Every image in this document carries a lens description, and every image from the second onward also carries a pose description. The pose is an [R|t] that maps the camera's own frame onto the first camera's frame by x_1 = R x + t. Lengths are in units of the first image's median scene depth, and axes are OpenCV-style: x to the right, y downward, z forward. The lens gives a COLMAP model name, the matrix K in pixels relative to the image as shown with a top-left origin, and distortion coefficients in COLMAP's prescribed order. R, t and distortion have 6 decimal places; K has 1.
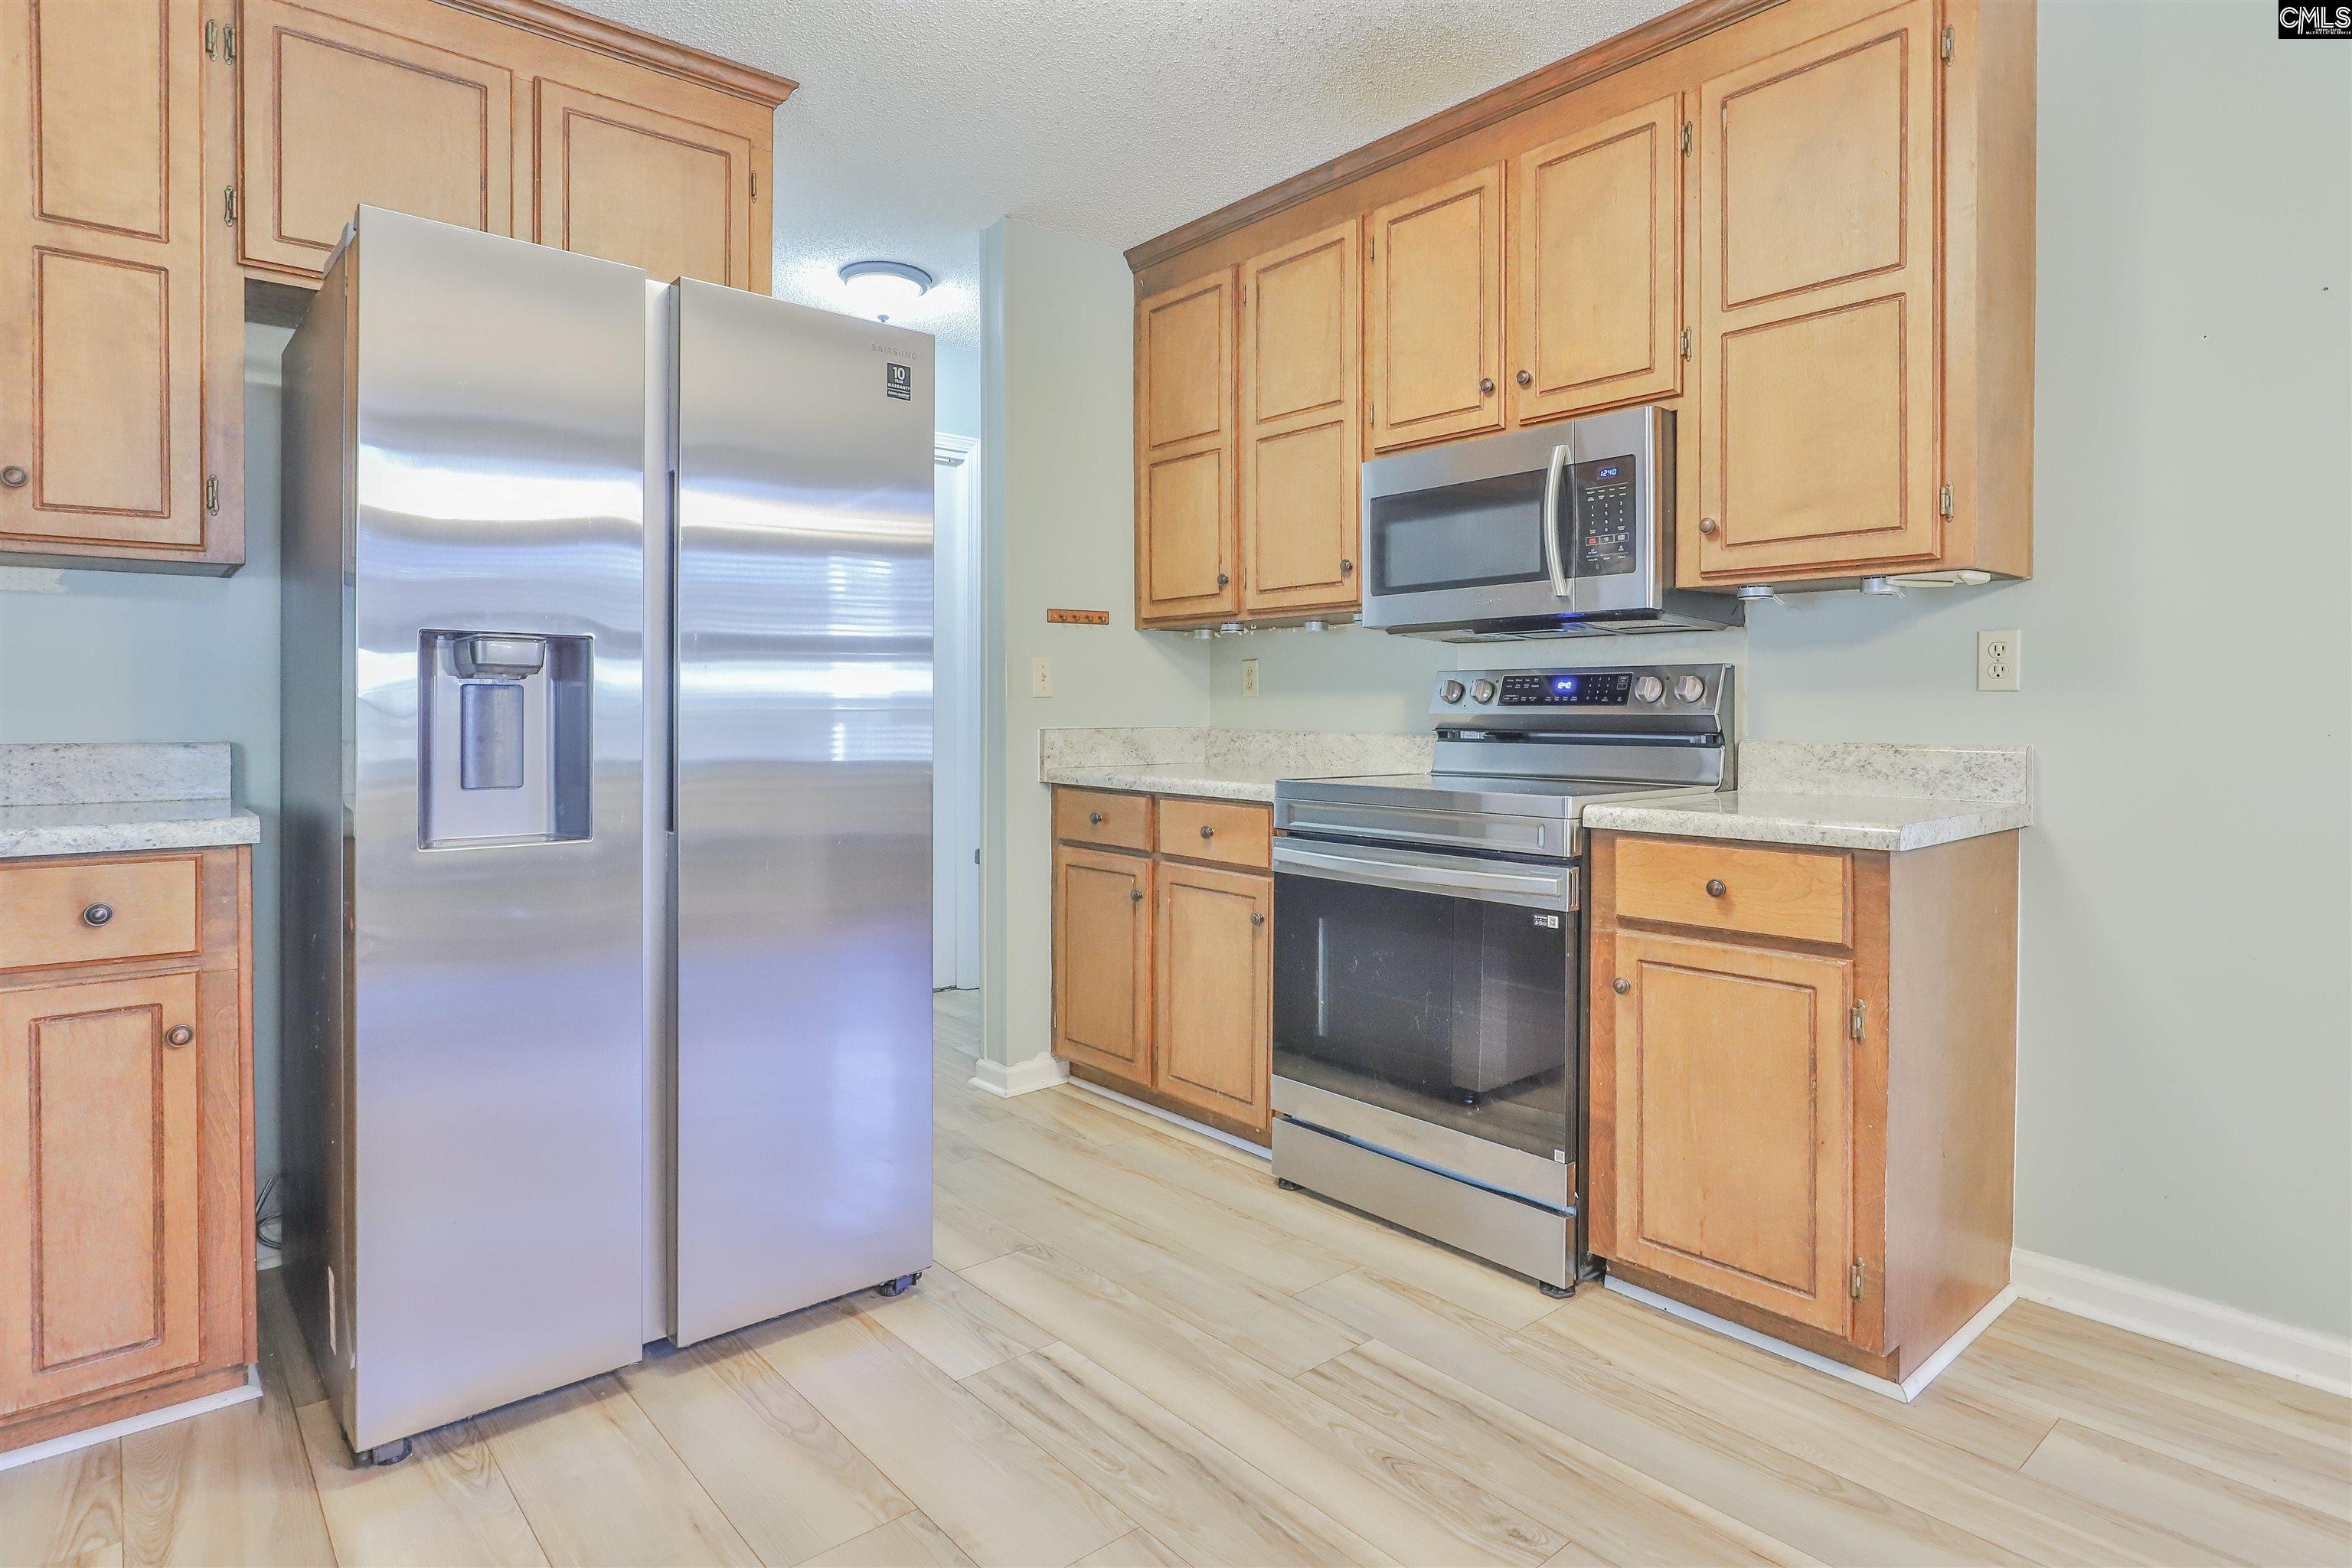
lens RADIAL K [[1290.5, 0, 1058.8], [0, 1290.5, 723.5], [0, 0, 1]] dist [-0.003909, -0.000443]
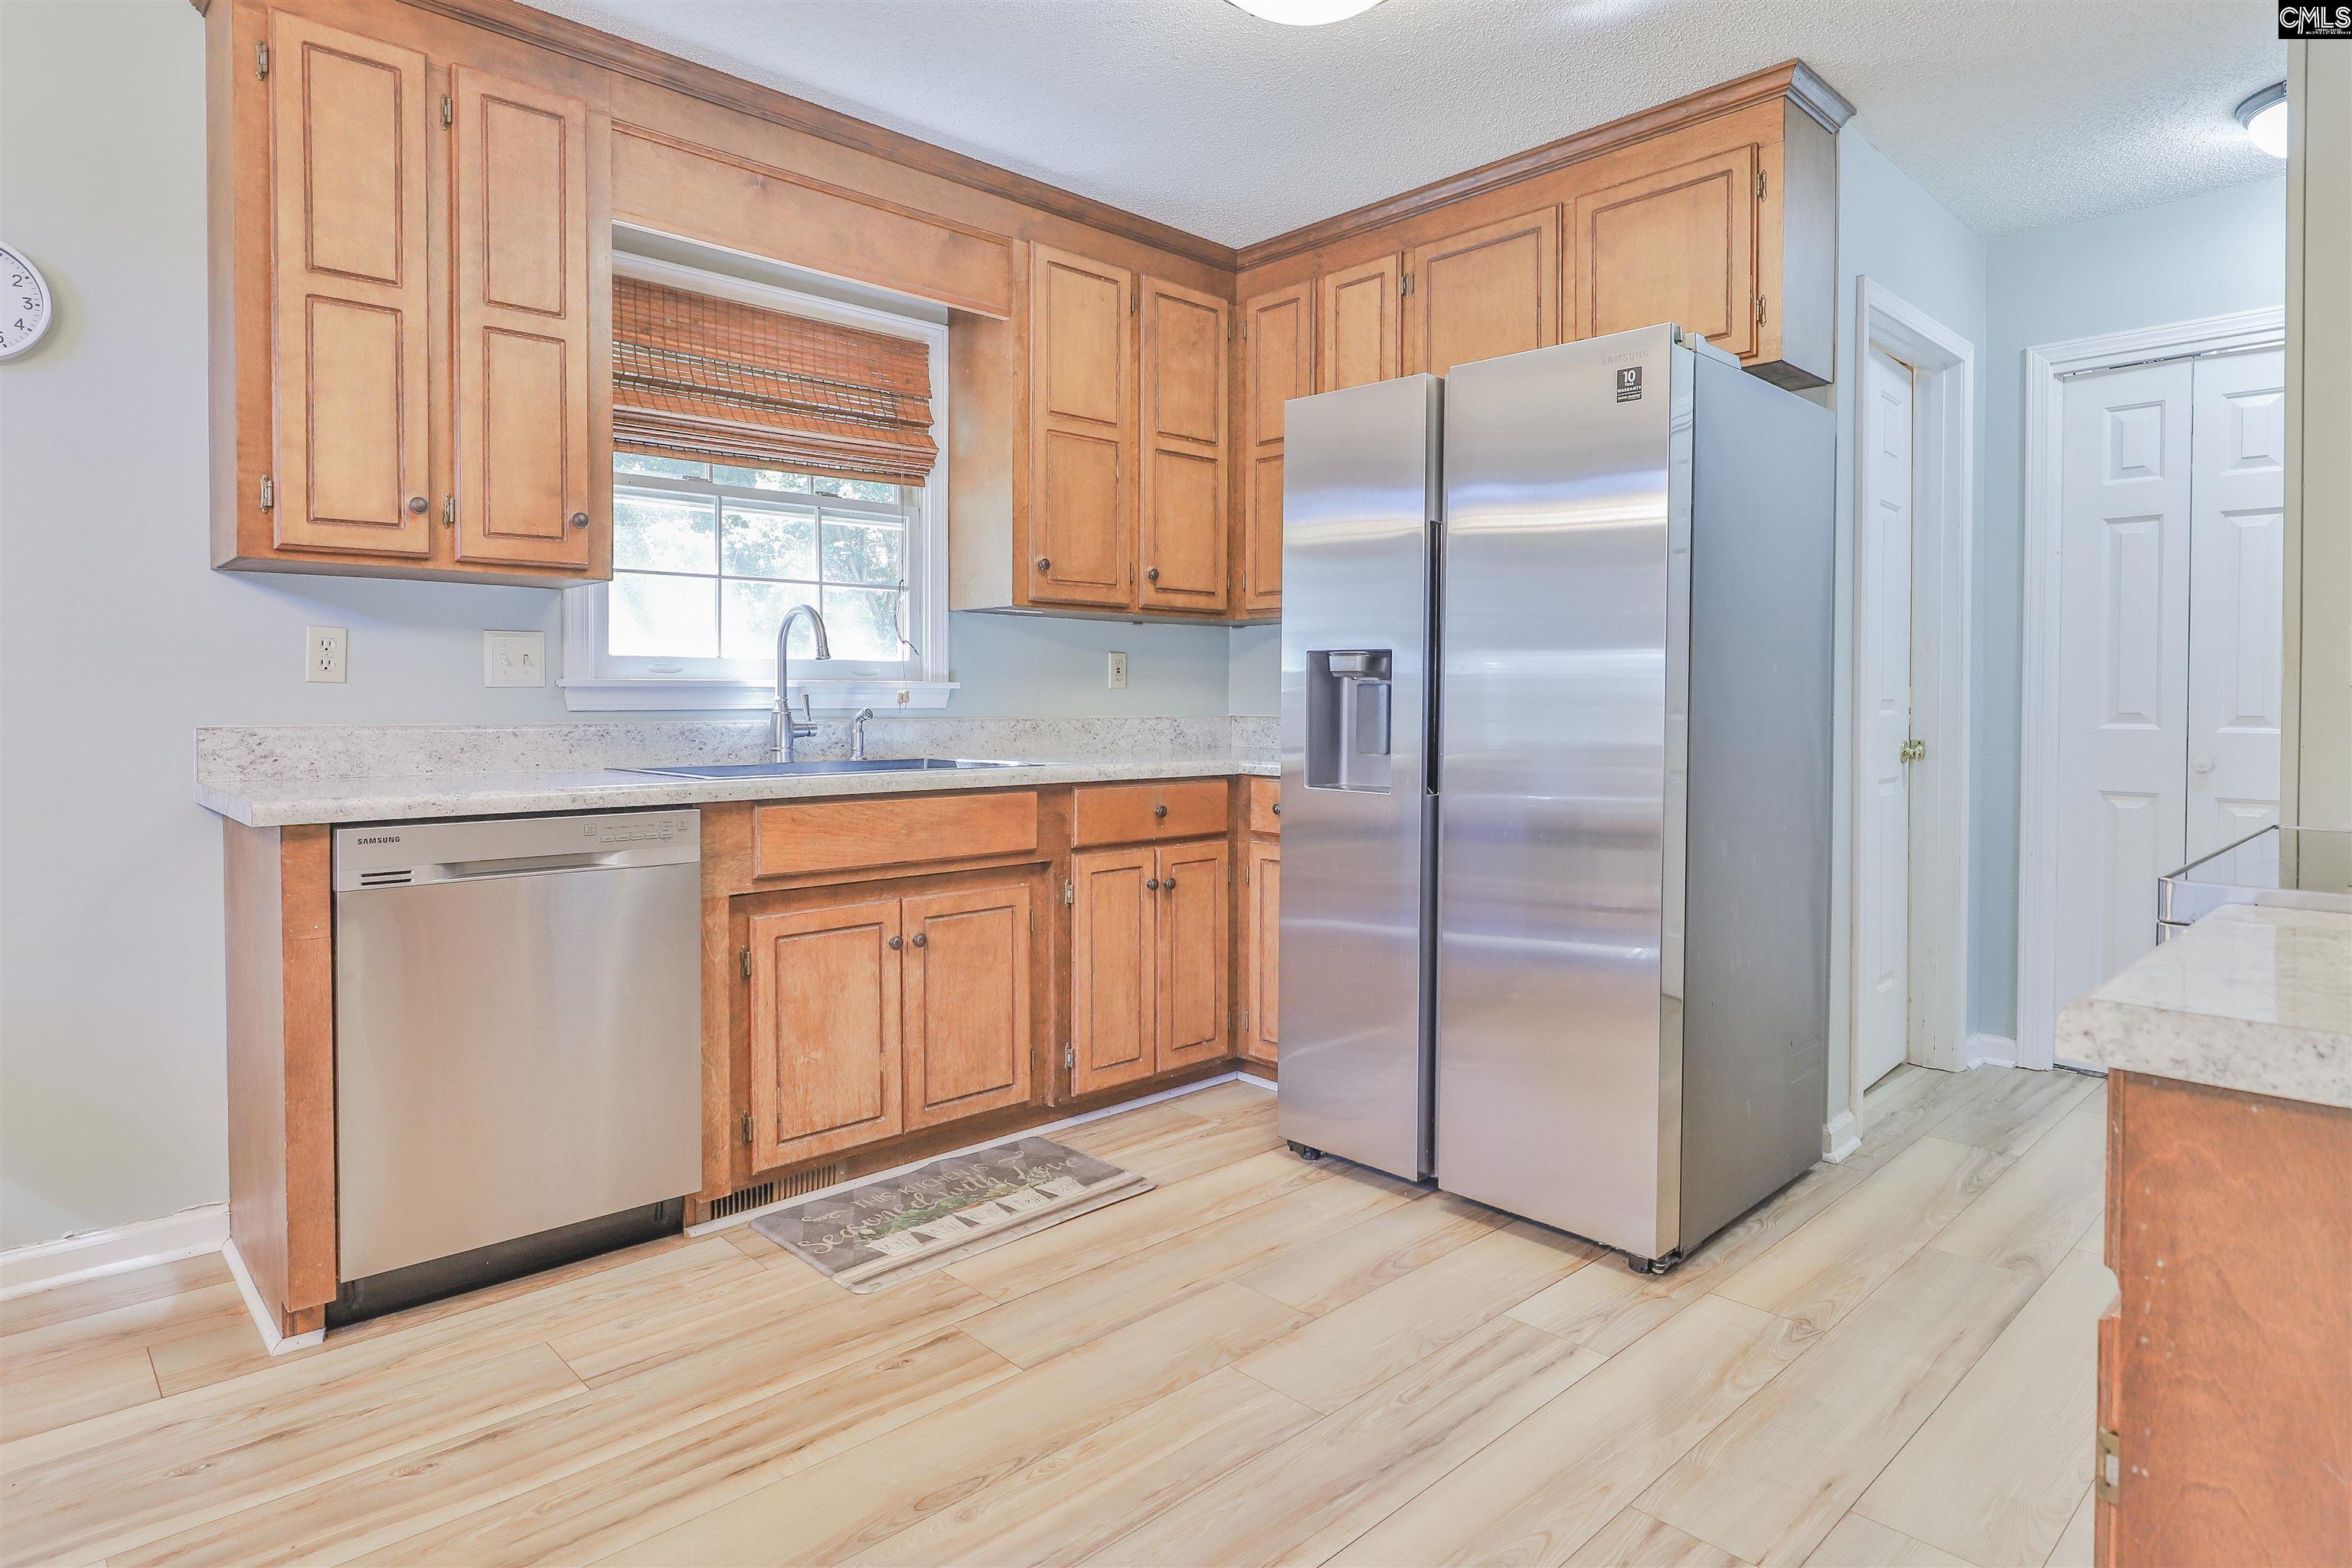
lens RADIAL K [[1262.3, 0, 1239.0], [0, 1262.3, 714.9], [0, 0, 1]] dist [-0.005262, -0.000877]
pose [[0.115240, 0.015416, -0.993218, 0.723584], [-0.012357, 0.999824, 0.014085, -0.009330], [0.993261, 0.010650, 0.115410, 0.492725]]
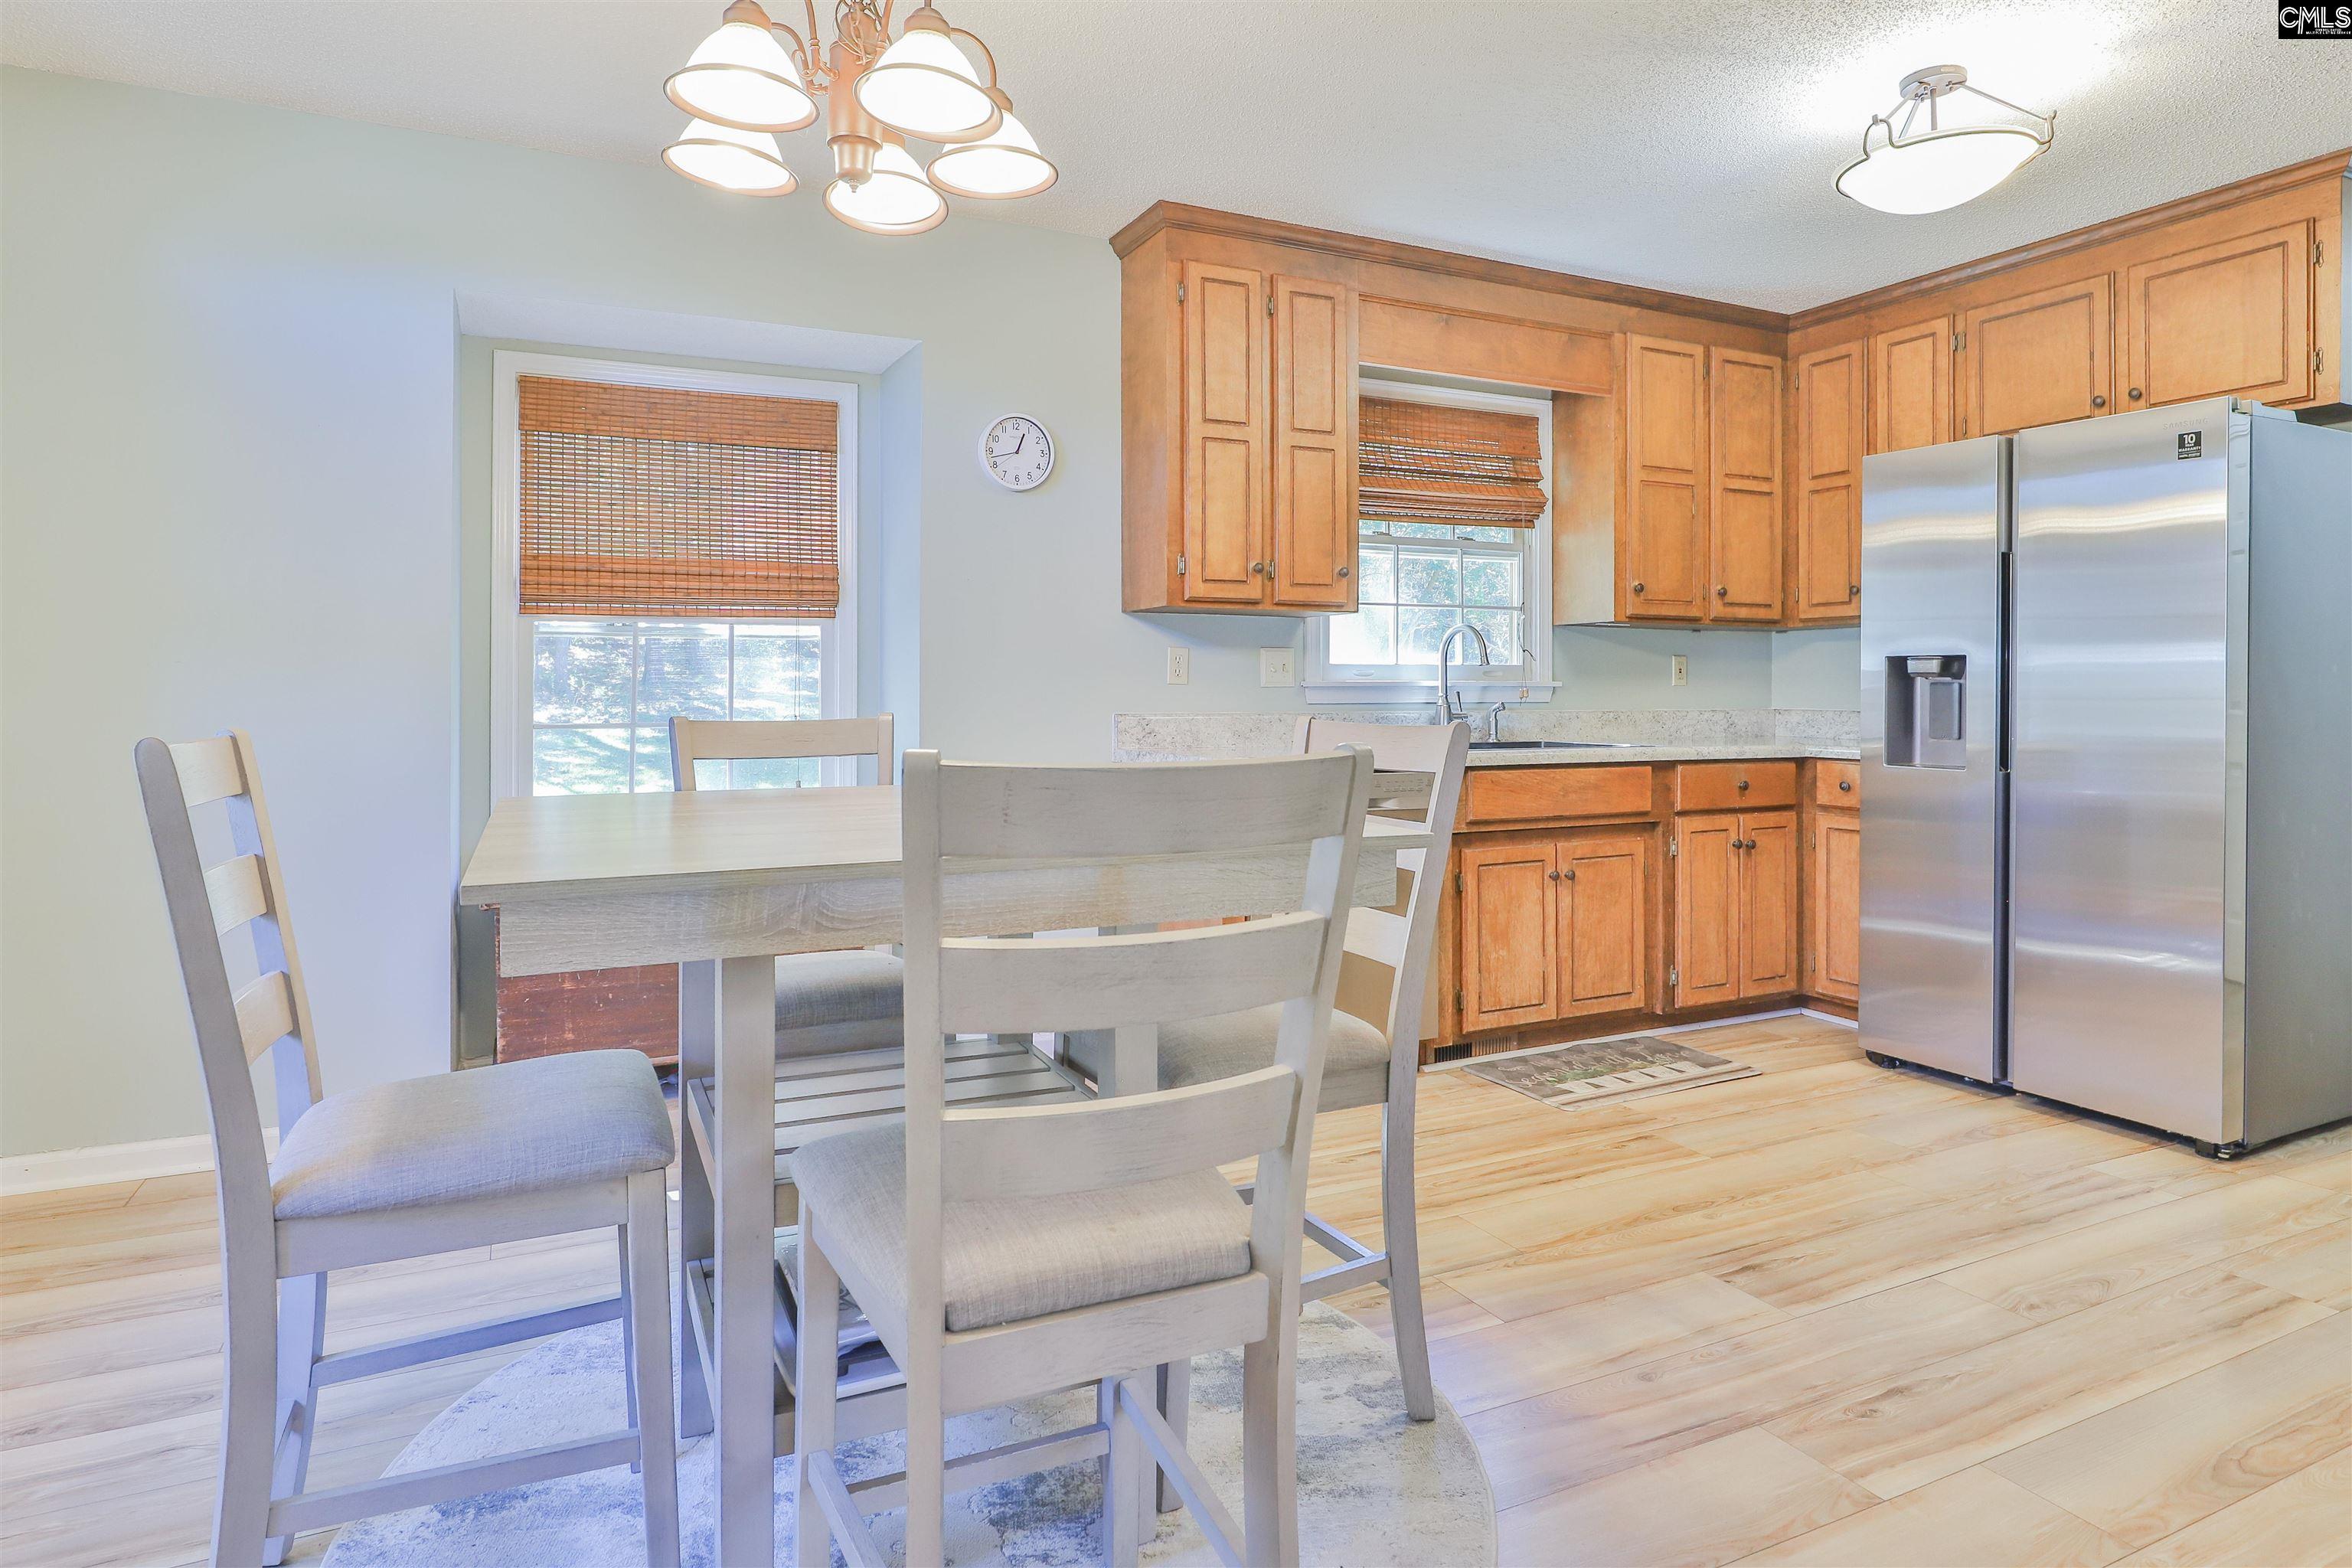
lens RADIAL K [[1313.5, 0, 1239.6], [0, 1313.5, 688.9], [0, 0, 1]] dist [-0.014182, 0.011434]
pose [[-0.193458, -0.001159, -0.981108, 1.158511], [-0.009971, 0.999950, 0.000785, -0.008950], [0.981058, 0.009935, -0.193460, 0.271441]]
